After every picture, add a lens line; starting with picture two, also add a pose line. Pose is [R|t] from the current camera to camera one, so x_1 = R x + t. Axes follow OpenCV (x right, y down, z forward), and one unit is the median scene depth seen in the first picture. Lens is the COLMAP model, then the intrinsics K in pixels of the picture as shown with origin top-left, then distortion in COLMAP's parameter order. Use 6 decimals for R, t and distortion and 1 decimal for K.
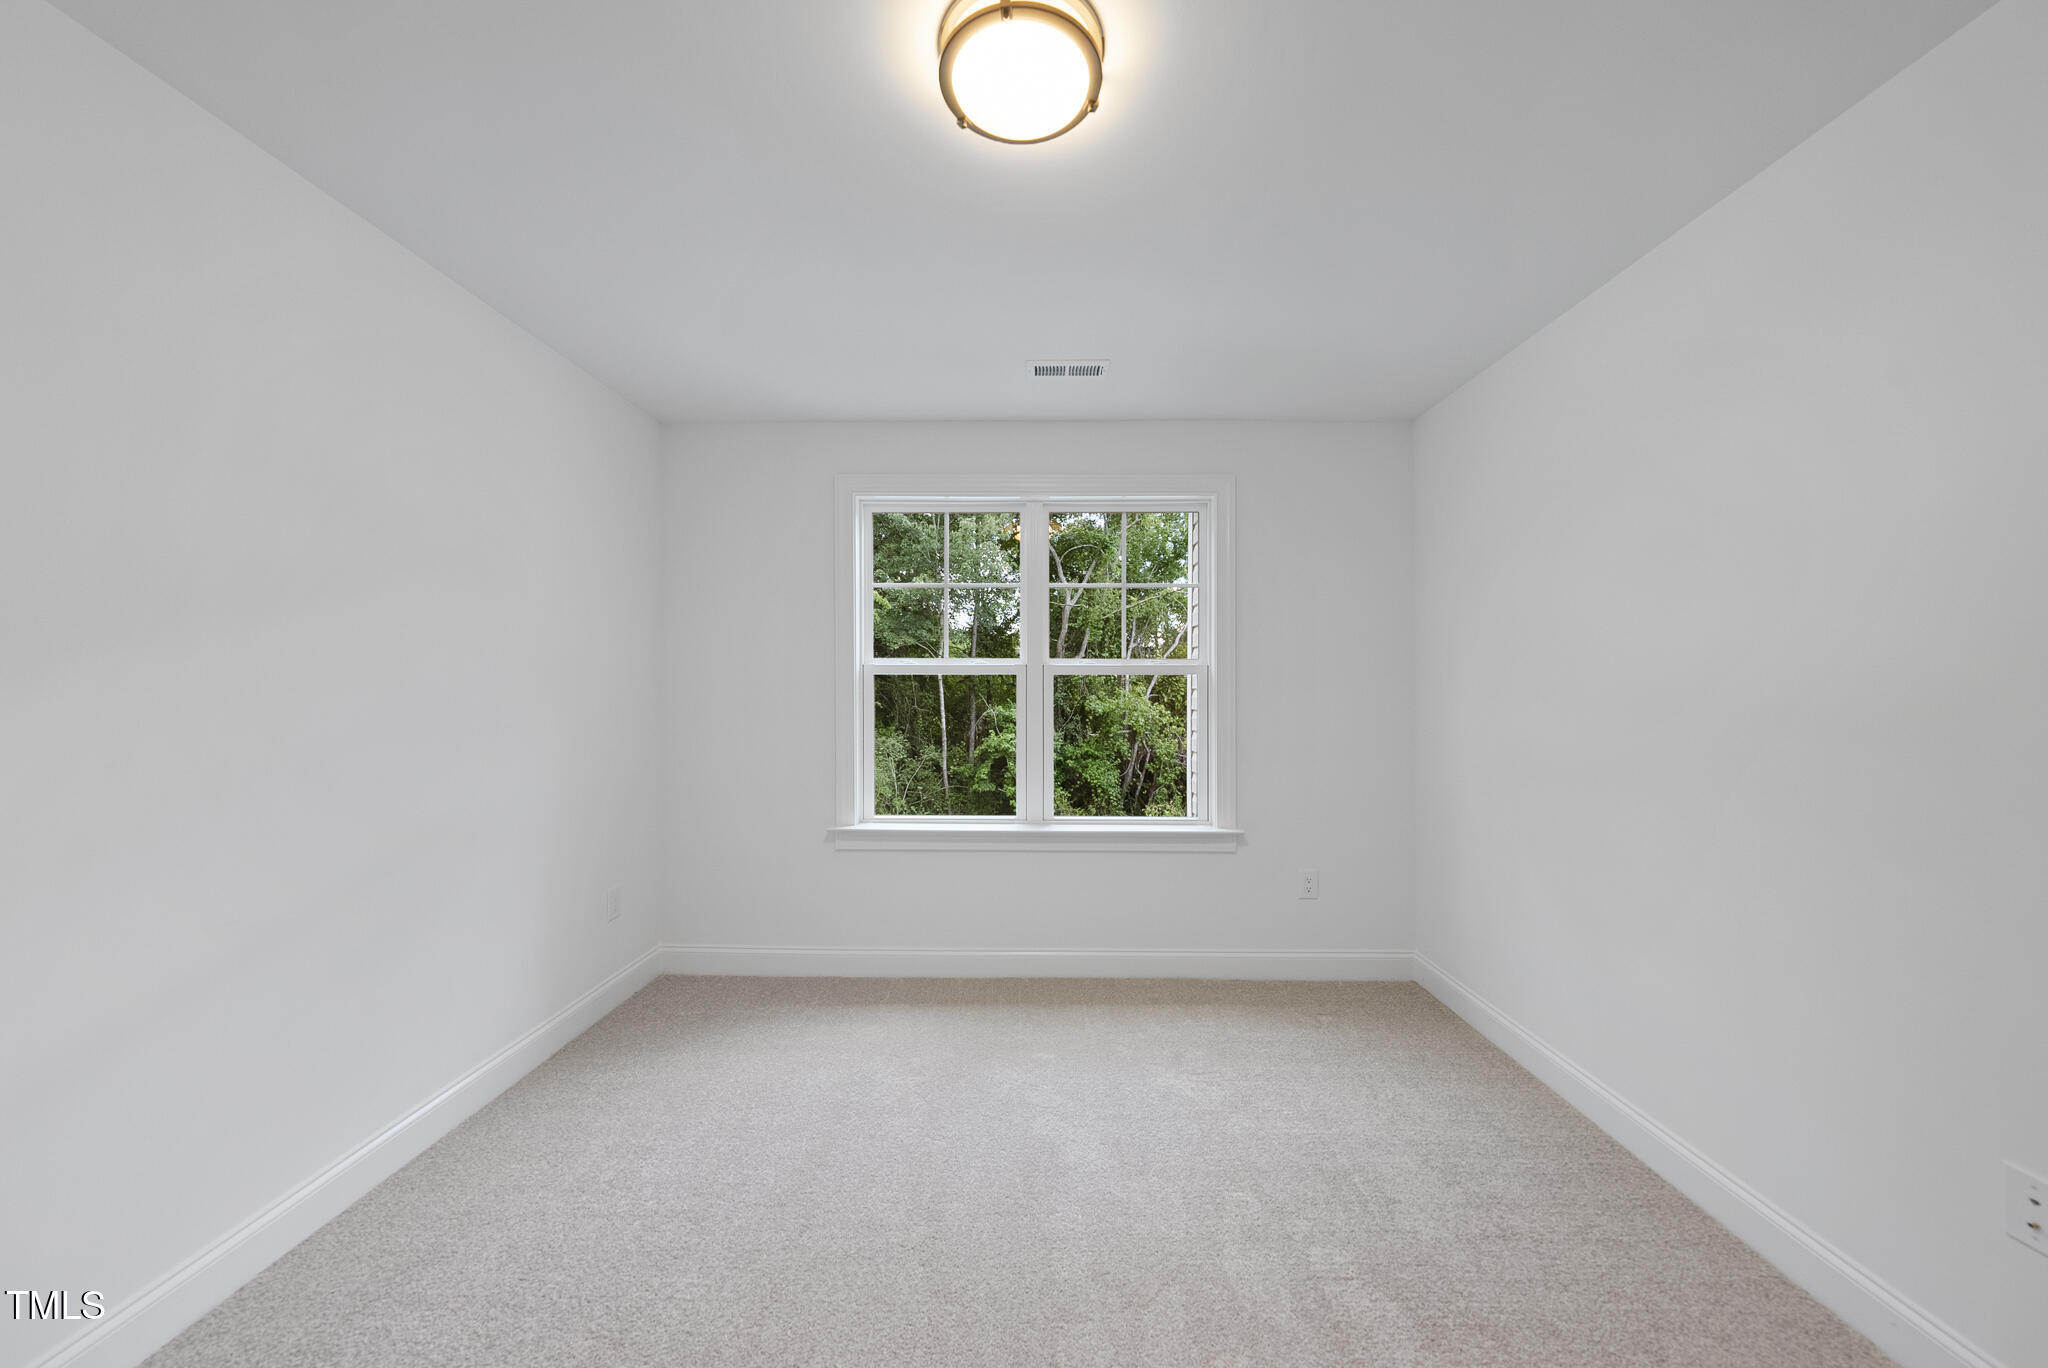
lens RADIAL K [[715.6, 0, 1020.7], [0, 715.6, 679.7], [0, 0, 1]] dist [-0.000932, 0.000106]
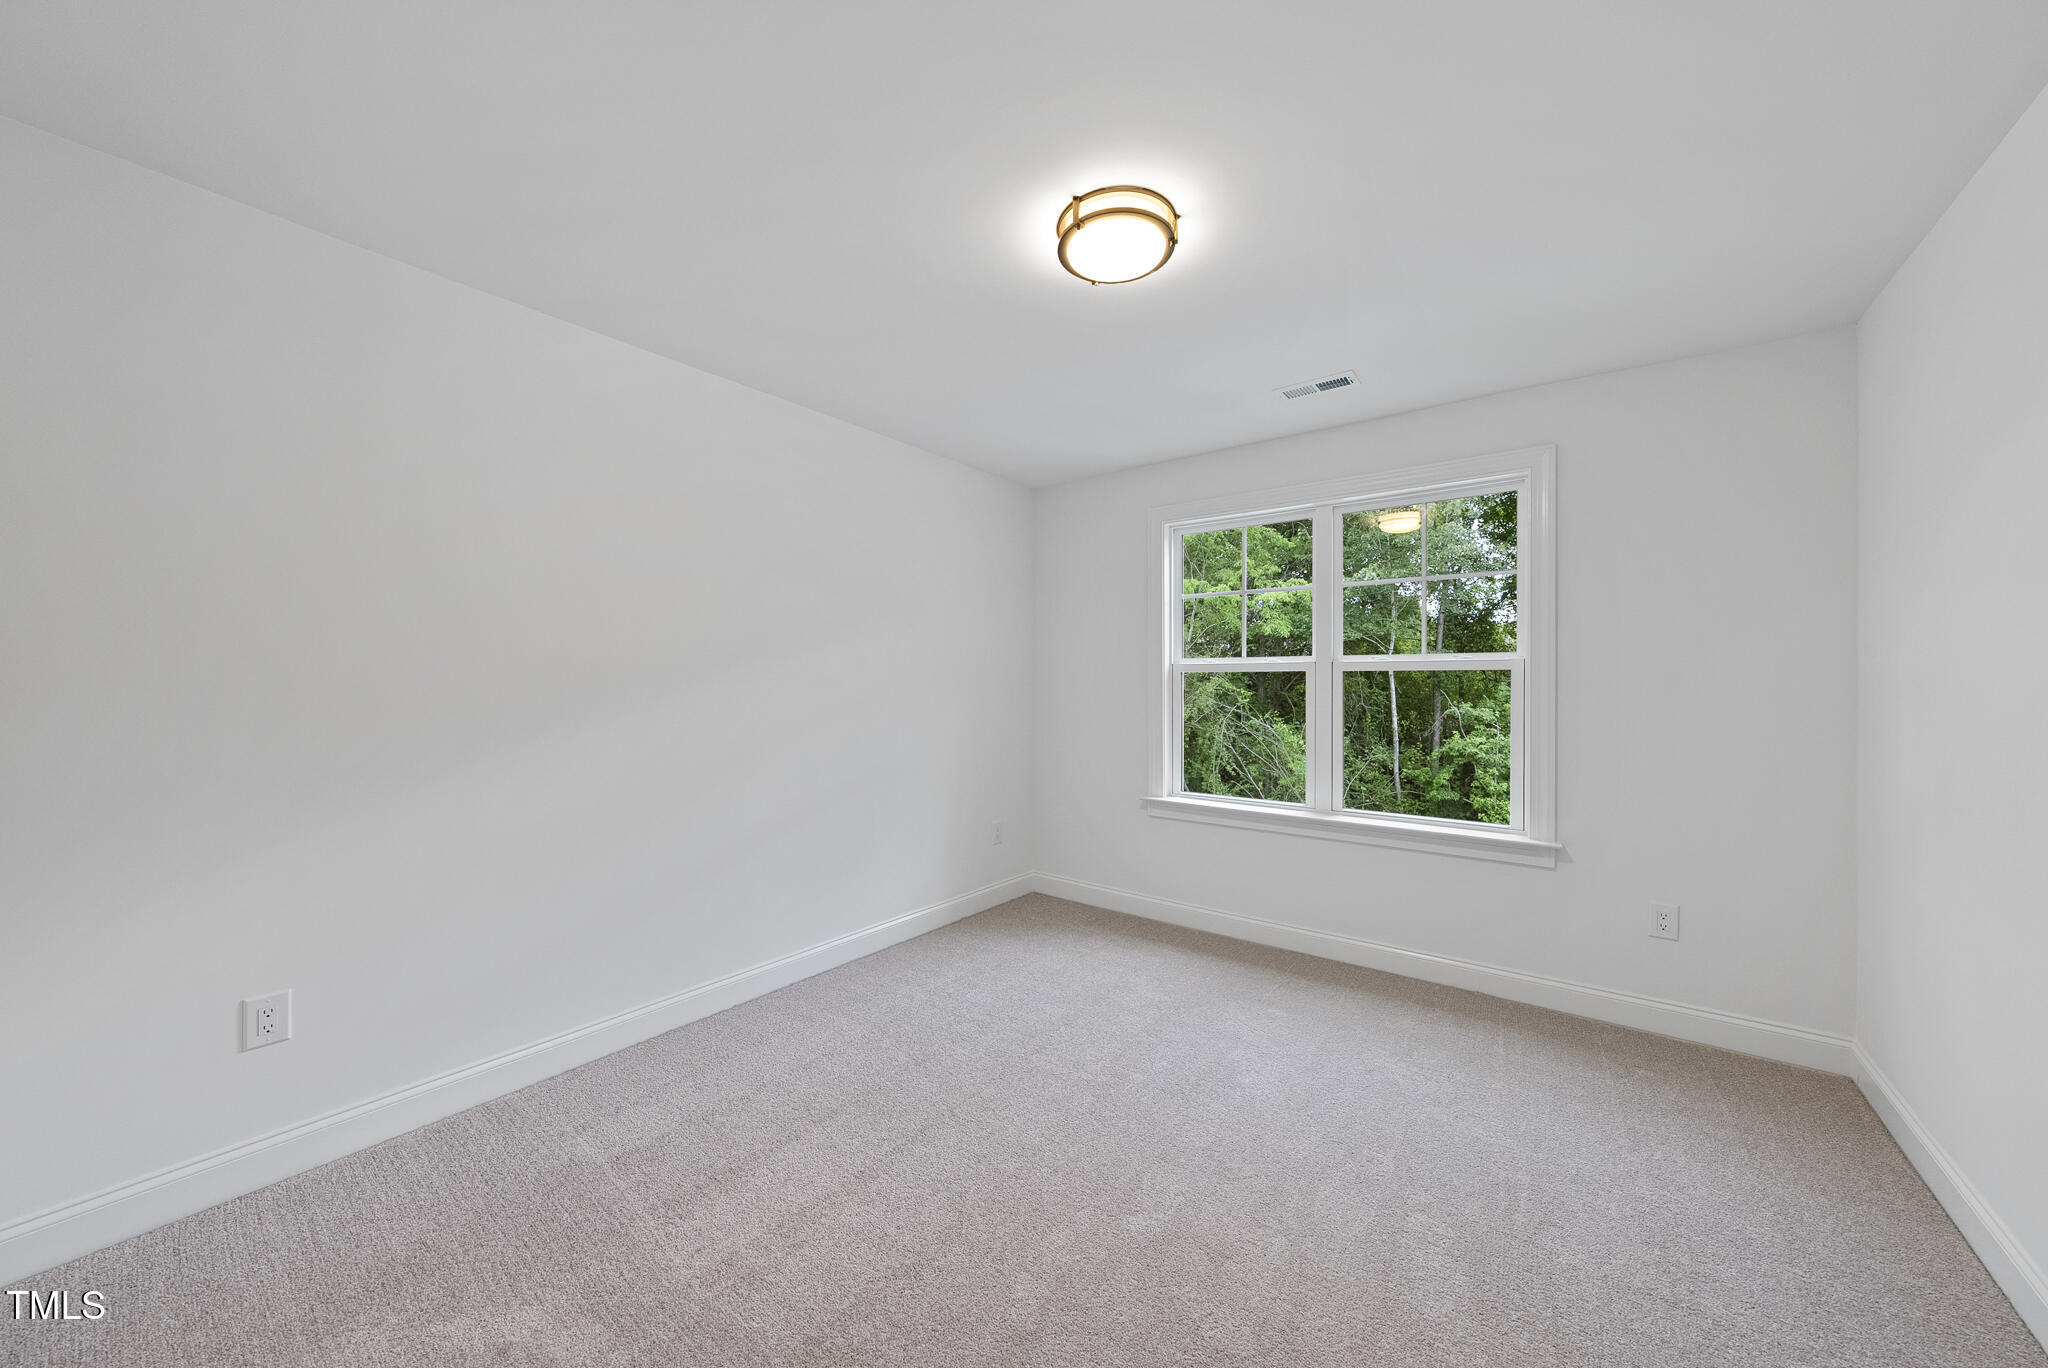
lens RADIAL K [[715.6, 0, 1041.4], [0, 715.6, 677.5], [0, 0, 1]] dist [-0.000932, 0.000106]
pose [[0.807888, -0.003518, -0.589326, 0.303859], [0.004800, 0.999988, 0.000611, -0.000239], [0.589317, -0.003323, 0.807895, -0.092940]]
